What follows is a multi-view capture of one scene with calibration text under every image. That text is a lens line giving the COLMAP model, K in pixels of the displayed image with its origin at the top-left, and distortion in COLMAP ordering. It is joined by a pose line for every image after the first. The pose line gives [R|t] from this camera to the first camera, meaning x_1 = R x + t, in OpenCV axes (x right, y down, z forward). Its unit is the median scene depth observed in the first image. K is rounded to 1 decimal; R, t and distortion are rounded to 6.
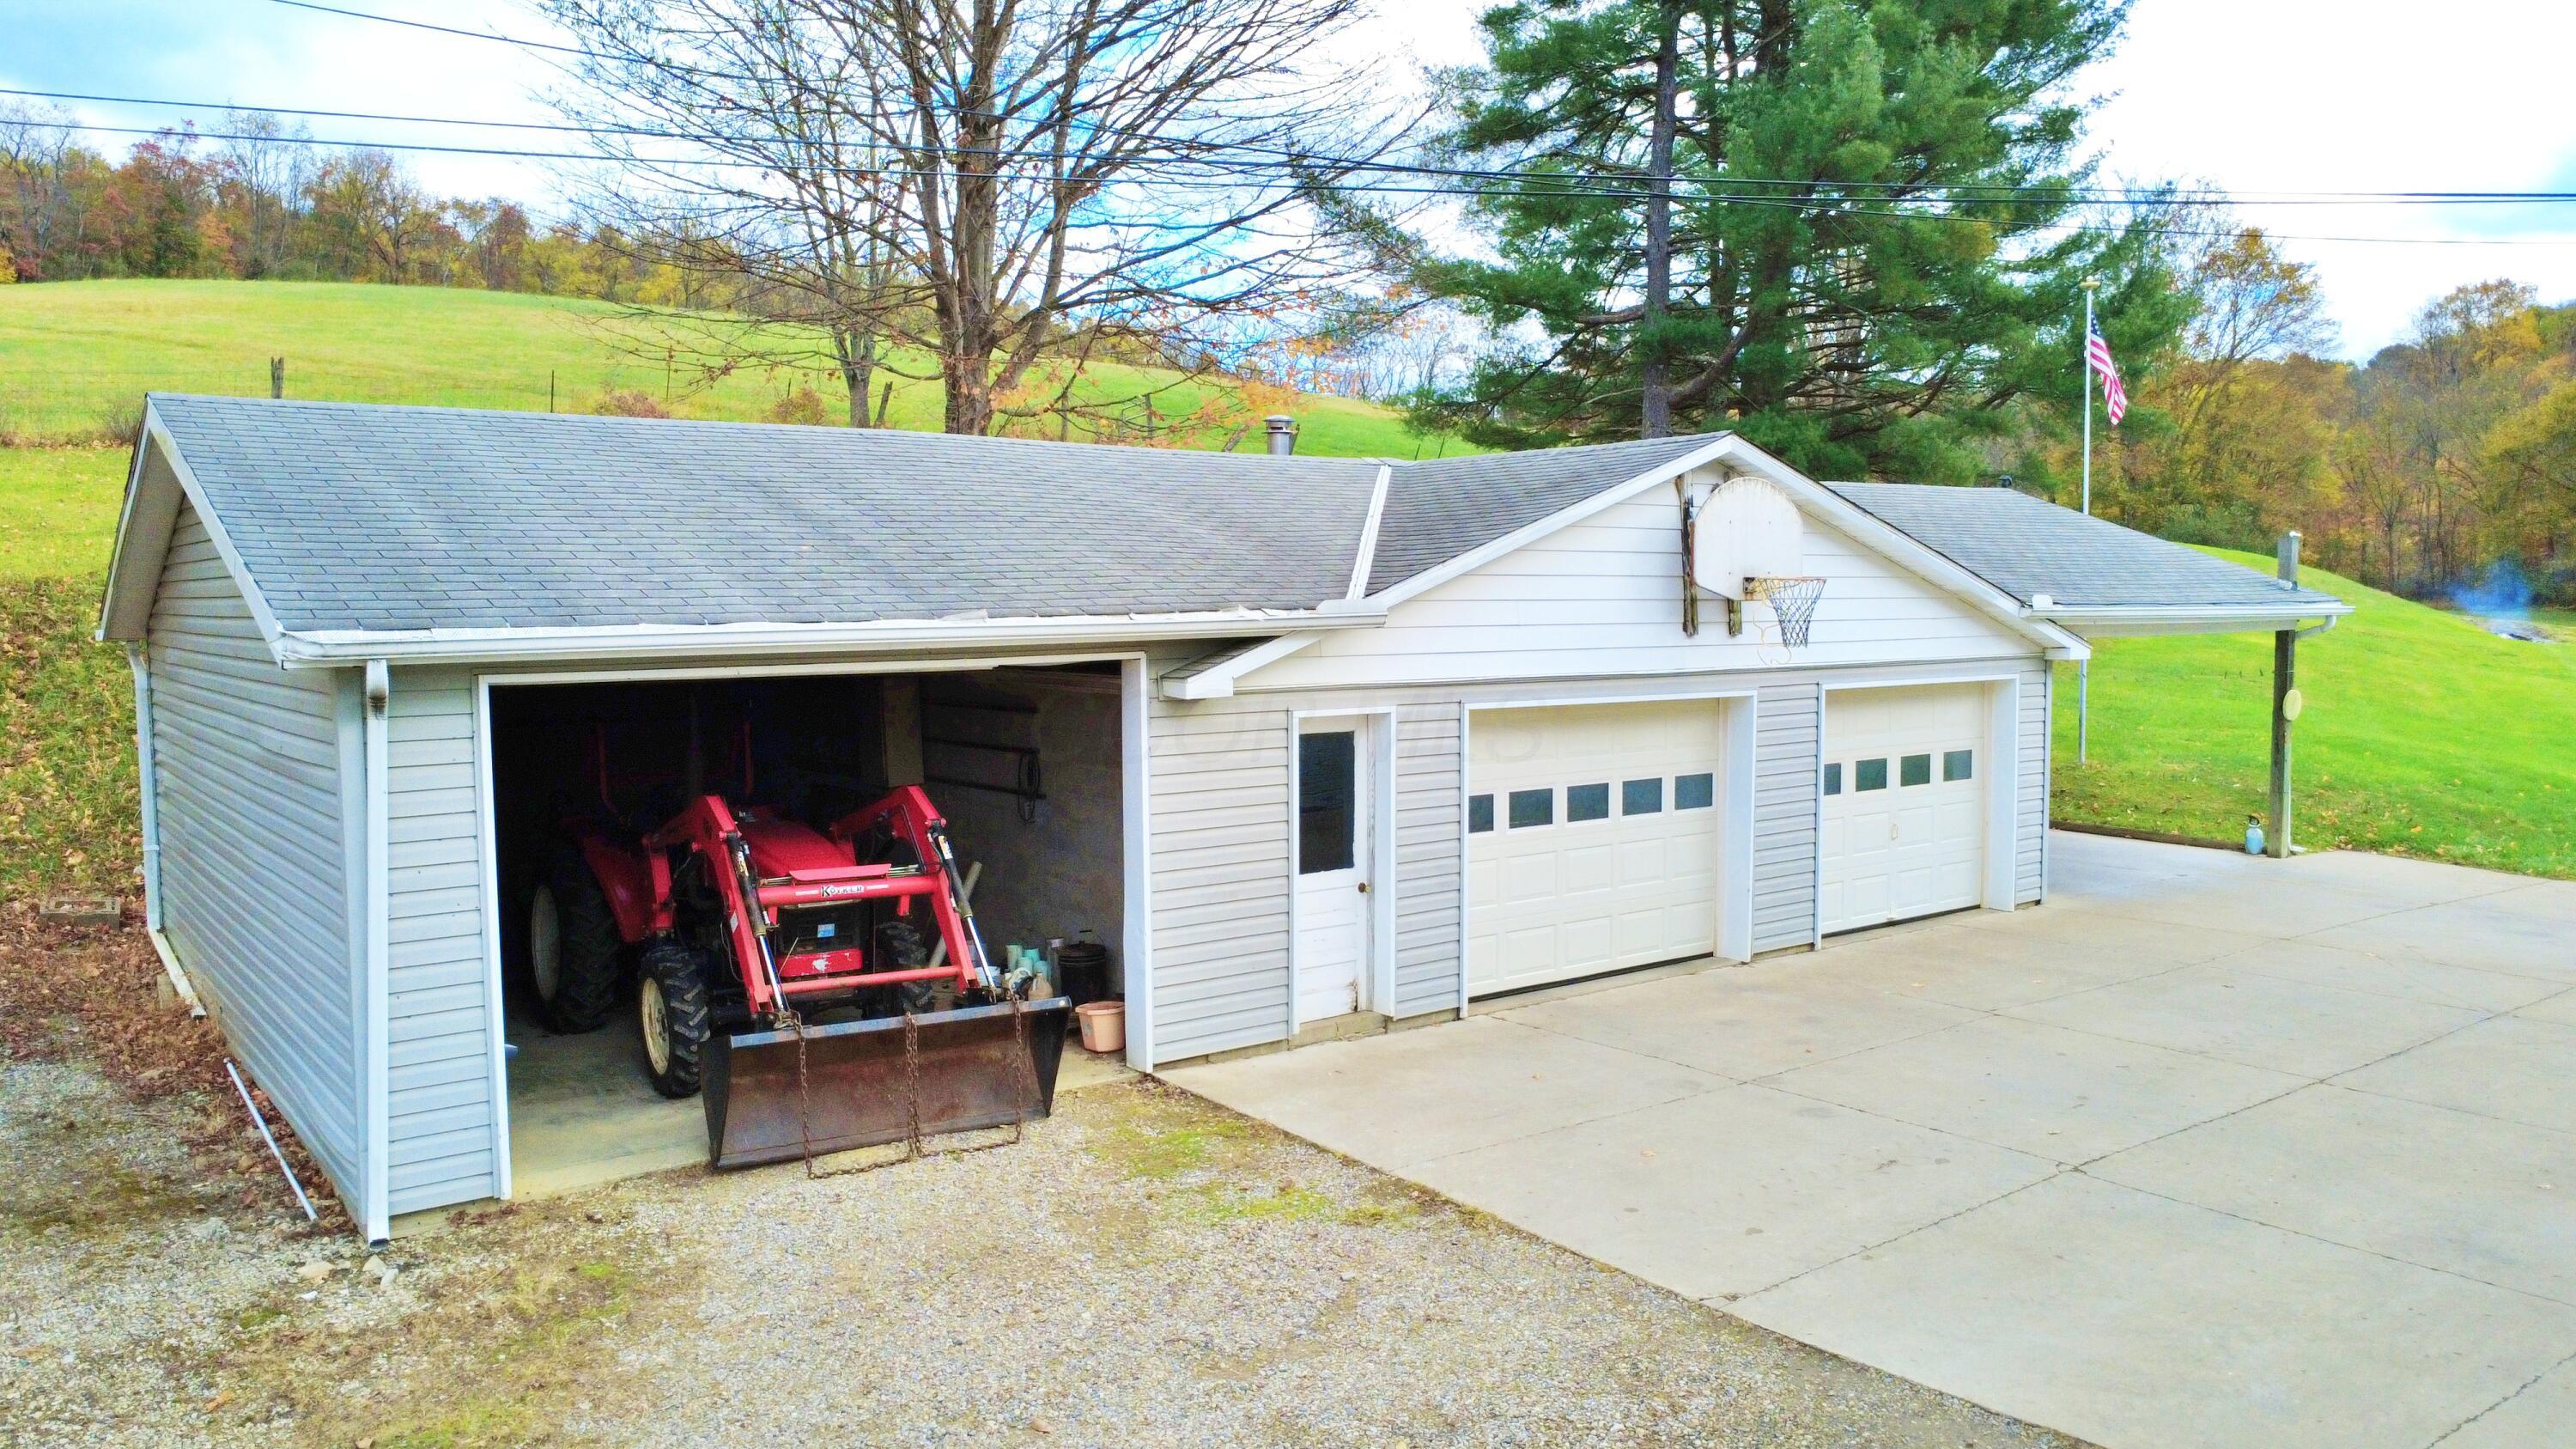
lens RADIAL K [[1869.7, 0, 1285.3], [0, 1869.7, 725.2], [0, 0, 1]] dist [-0.005636, 0.002864]
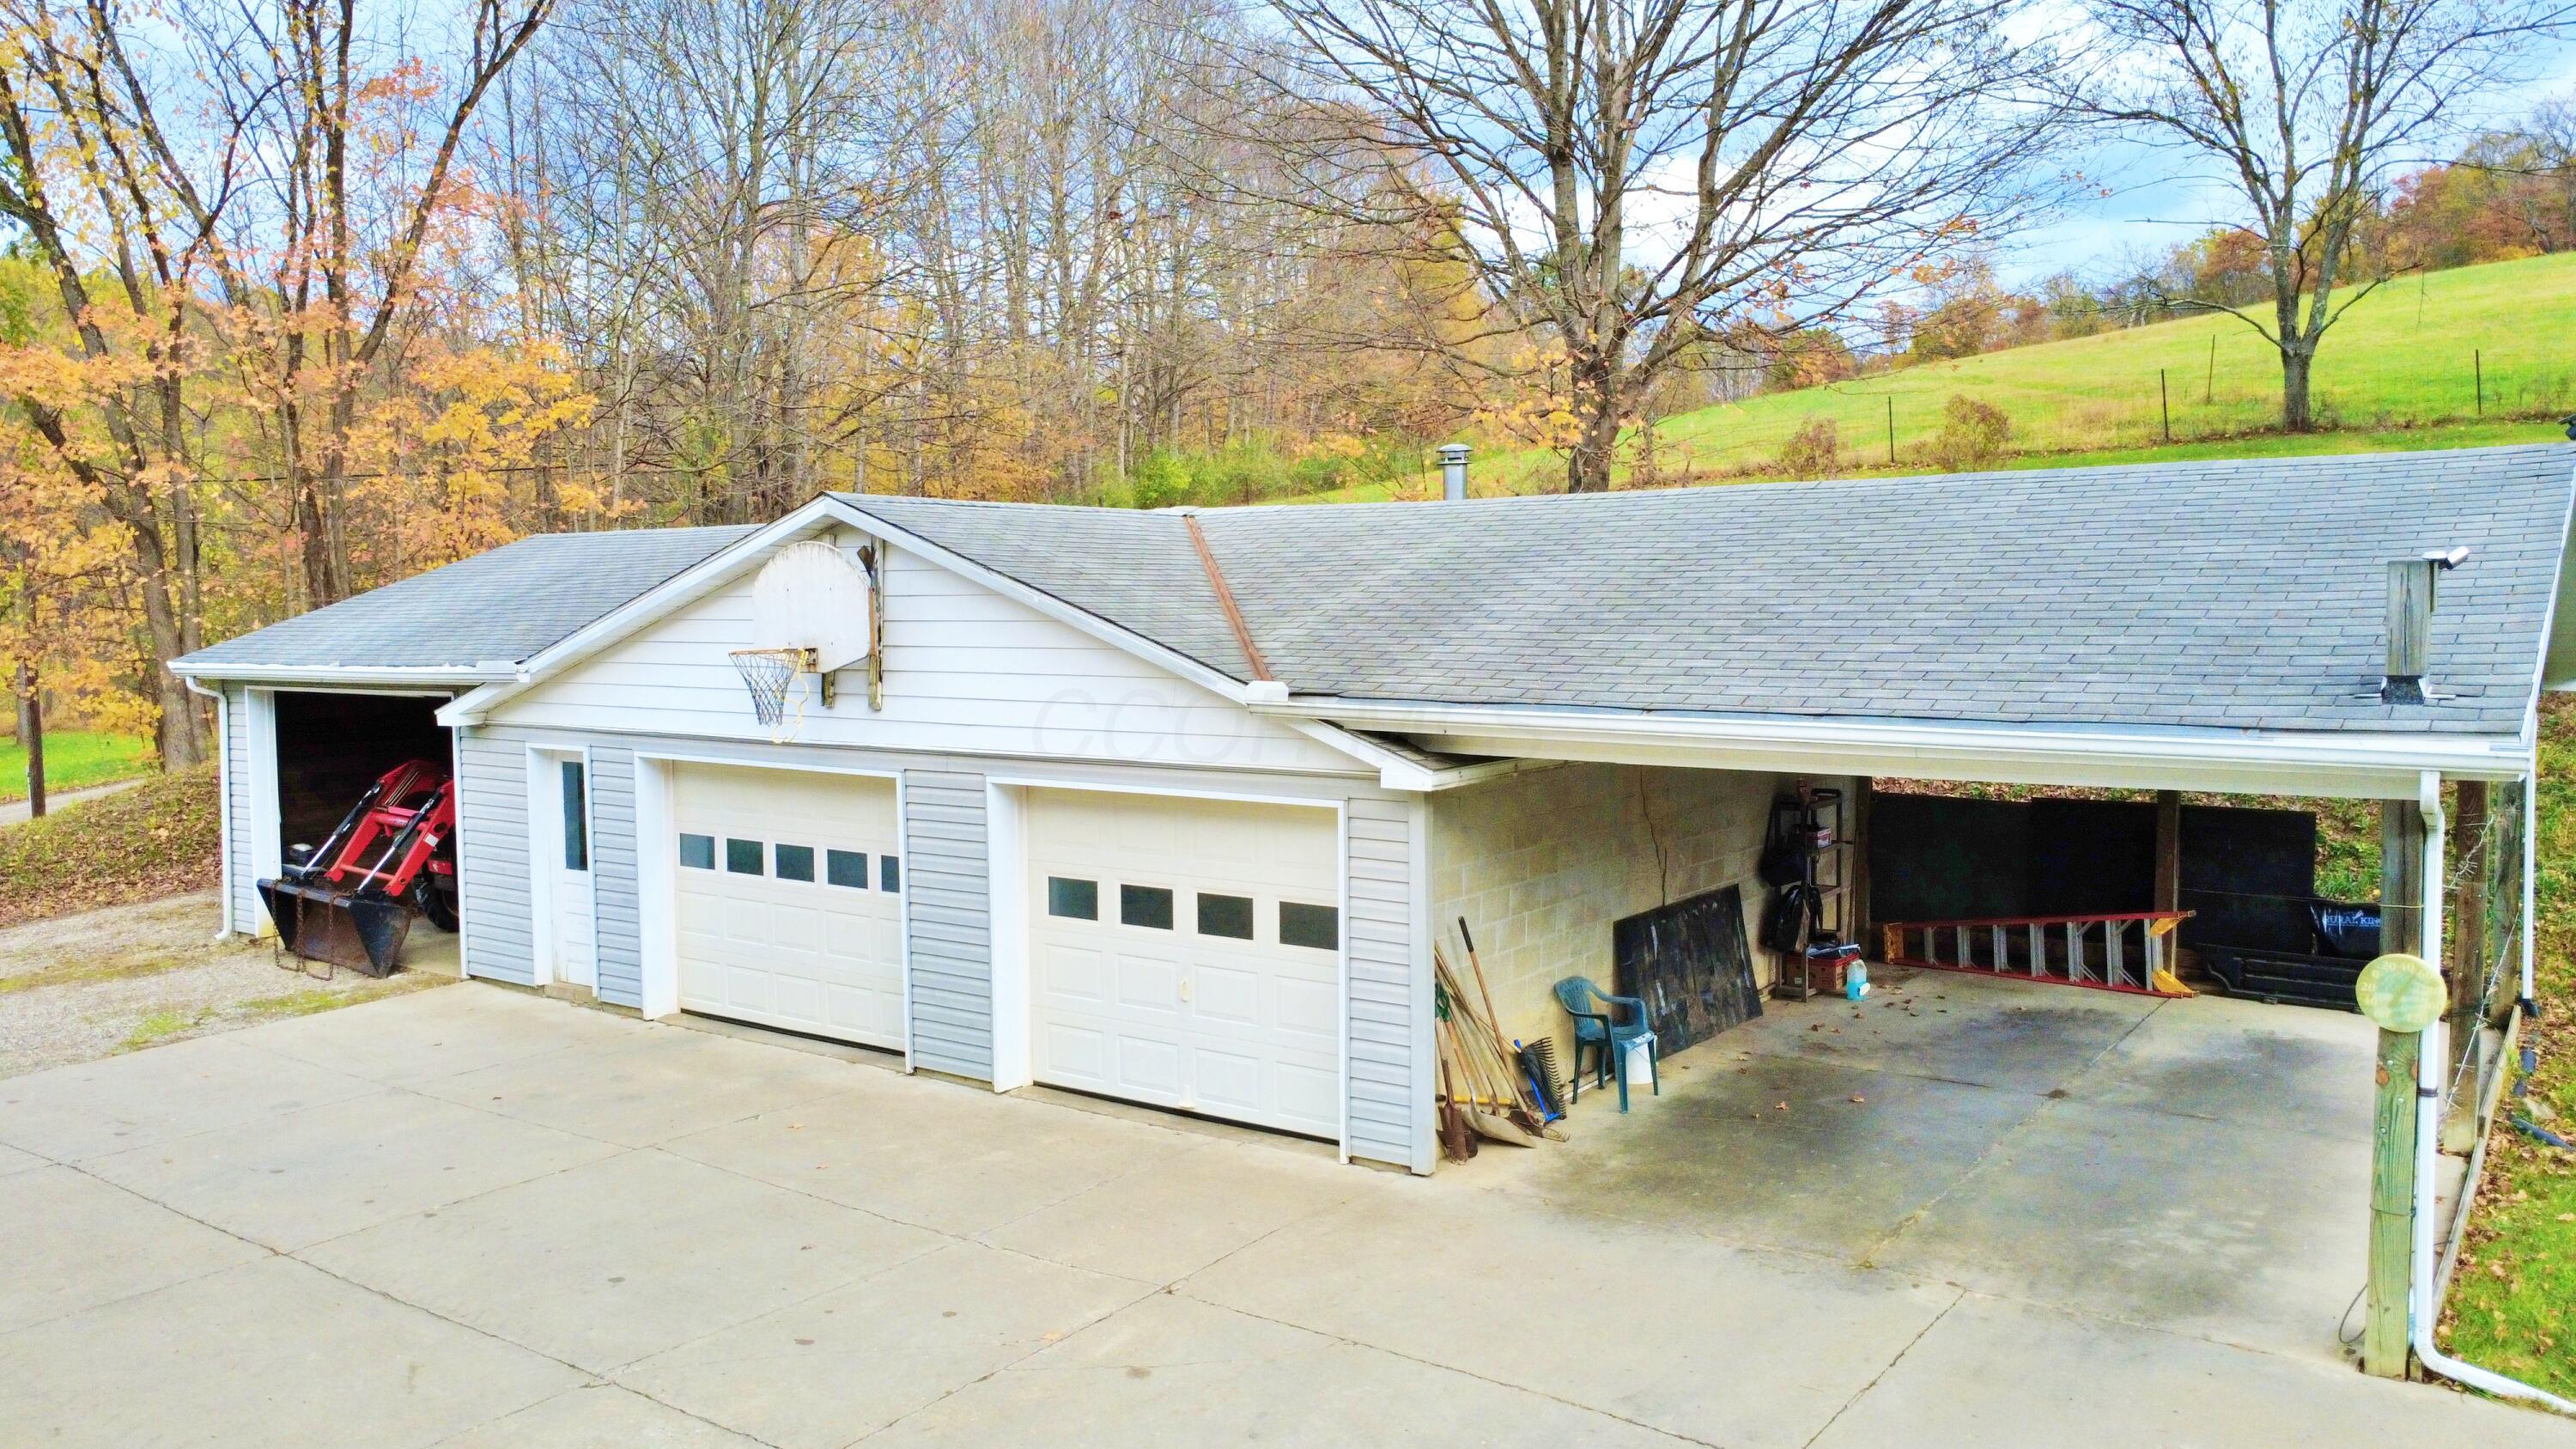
lens RADIAL K [[1862.8, 0, 1288.5], [0, 1862.8, 715.7], [0, 0, 1]] dist [0.000145, 0.000692]
pose [[0.285817, 0.053858, -0.956770, 1.300887], [-0.069698, 0.996943, 0.035299, -0.100555], [0.955746, 0.056596, 0.288697, 1.035535]]
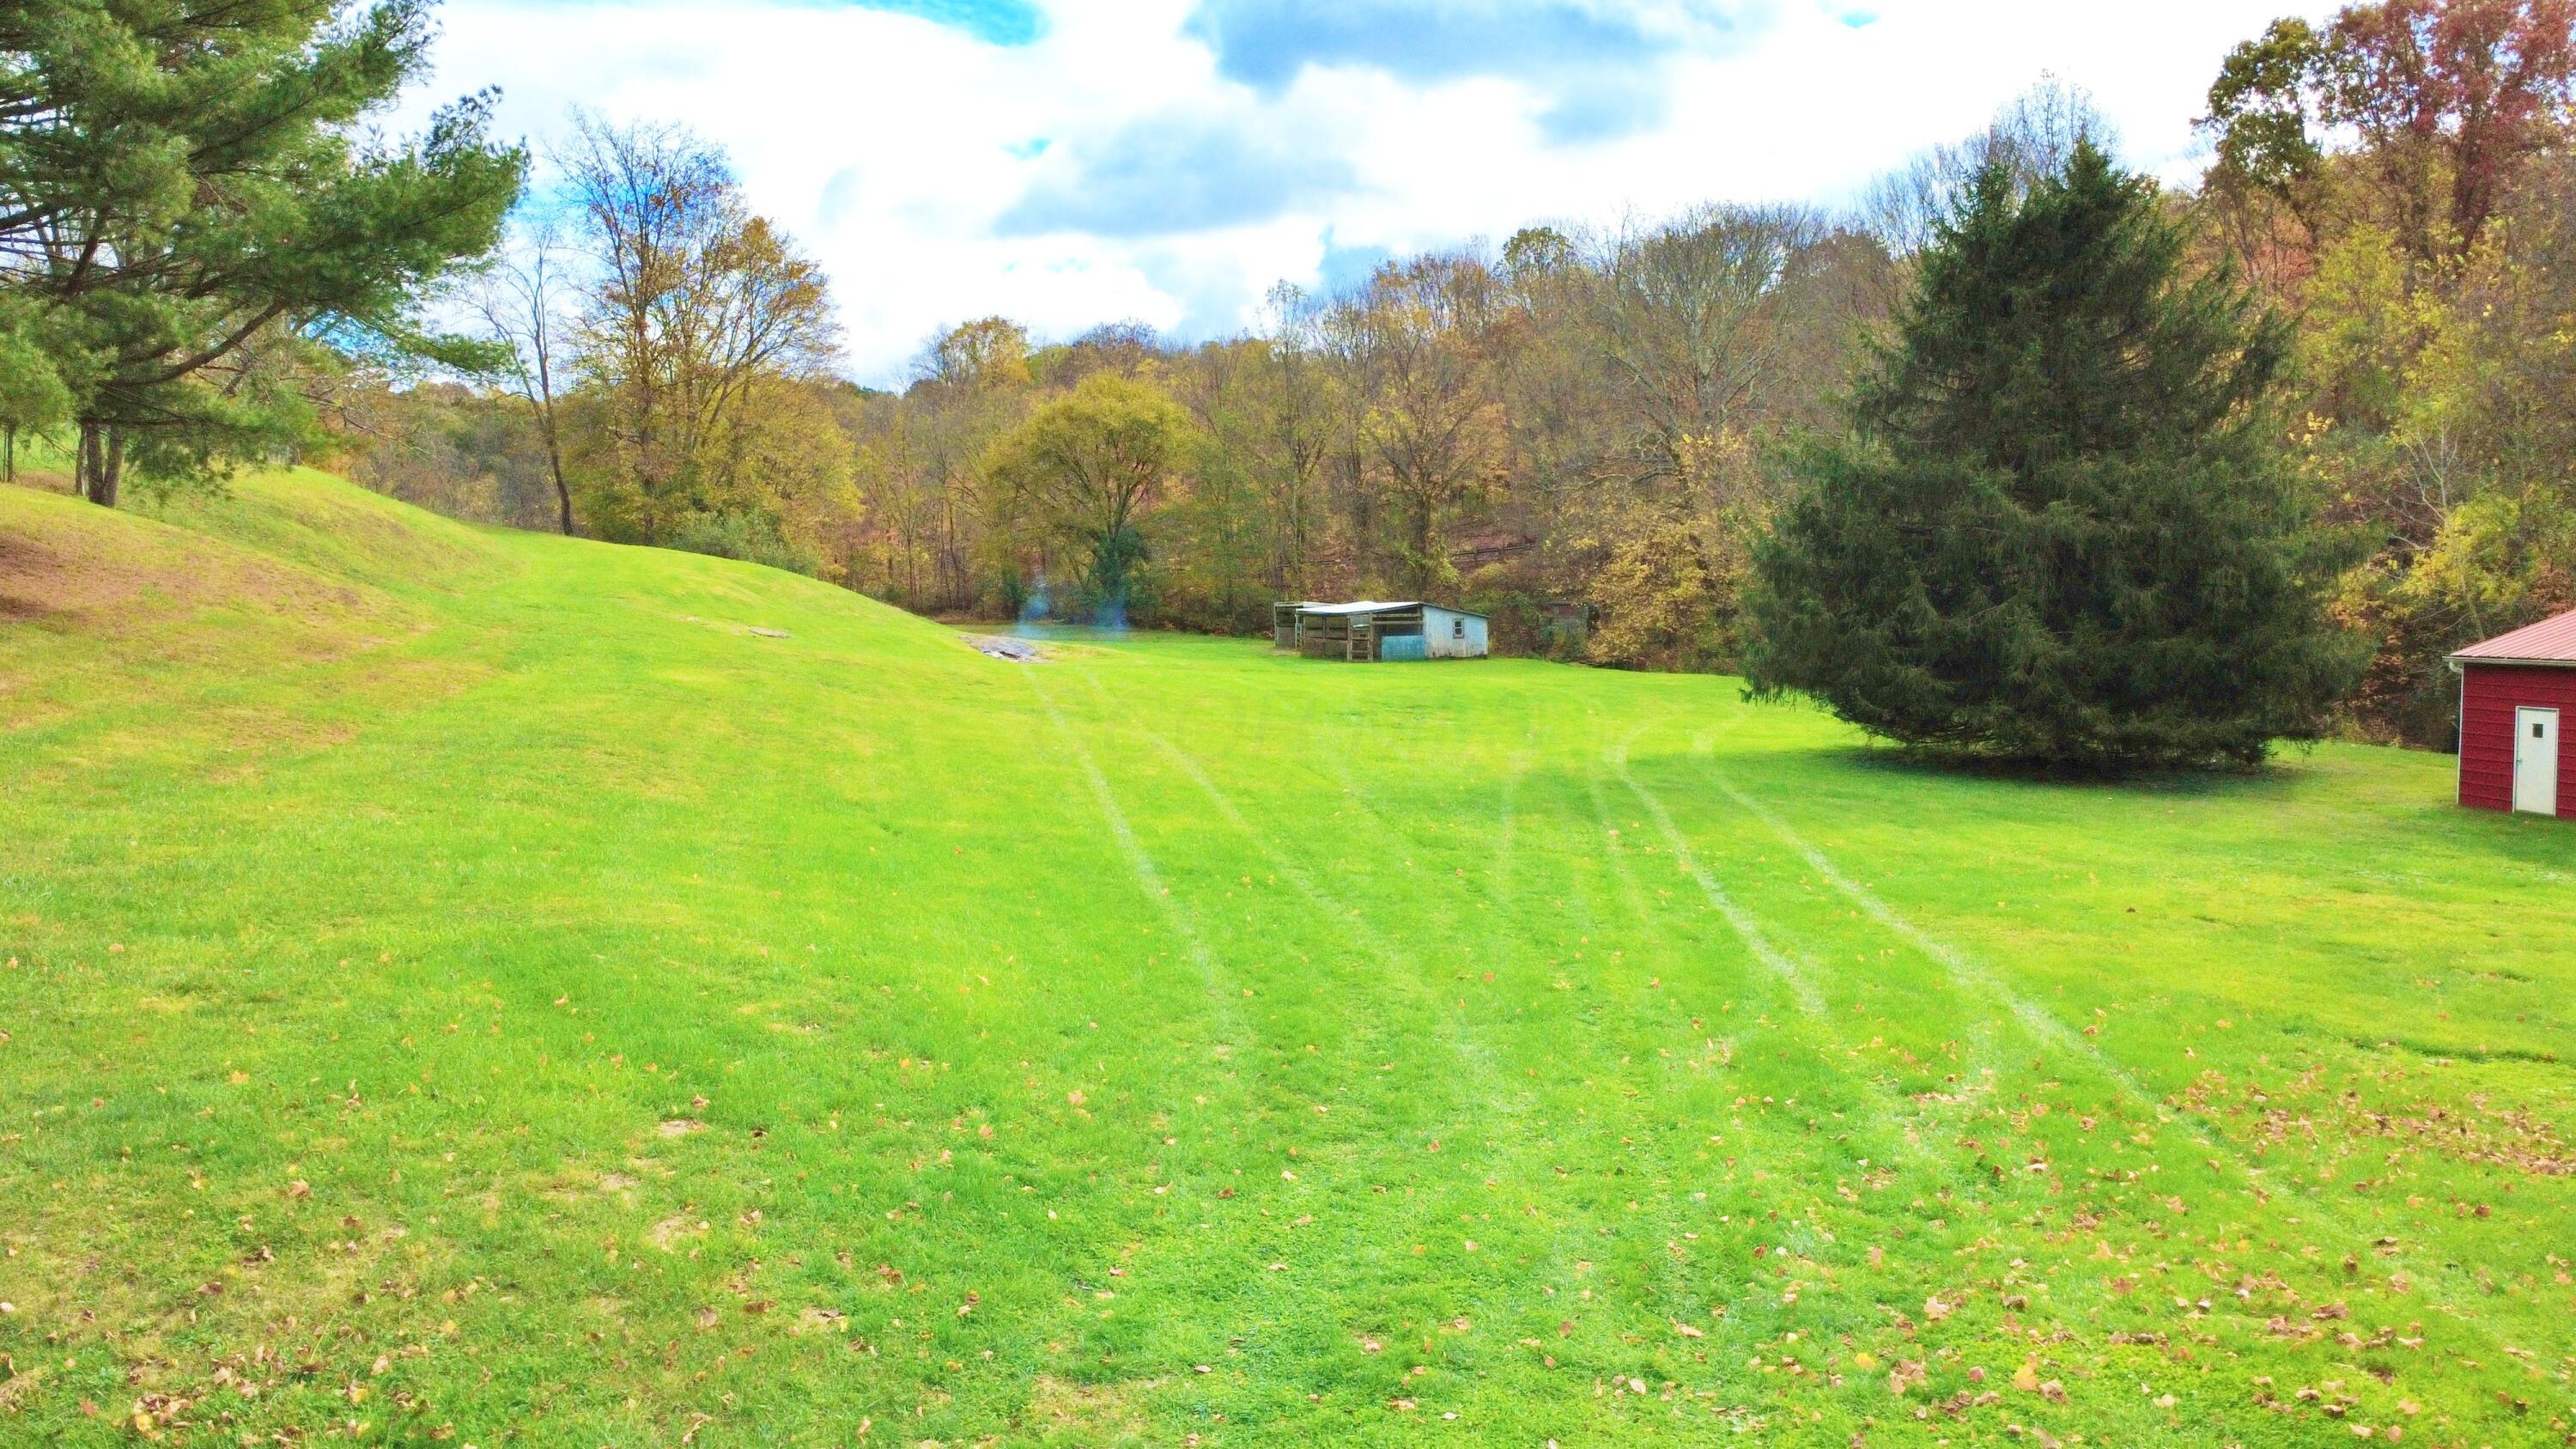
lens RADIAL K [[1869.7, 0, 1285.3], [0, 1869.7, 725.2], [0, 0, 1]] dist [-0.005636, 0.002864]
pose [[0.754508, -0.043112, 0.654873, 0.849958], [0.047322, 0.998817, 0.011233, -0.091413], [-0.654583, 0.022515, 0.755655, 1.127337]]
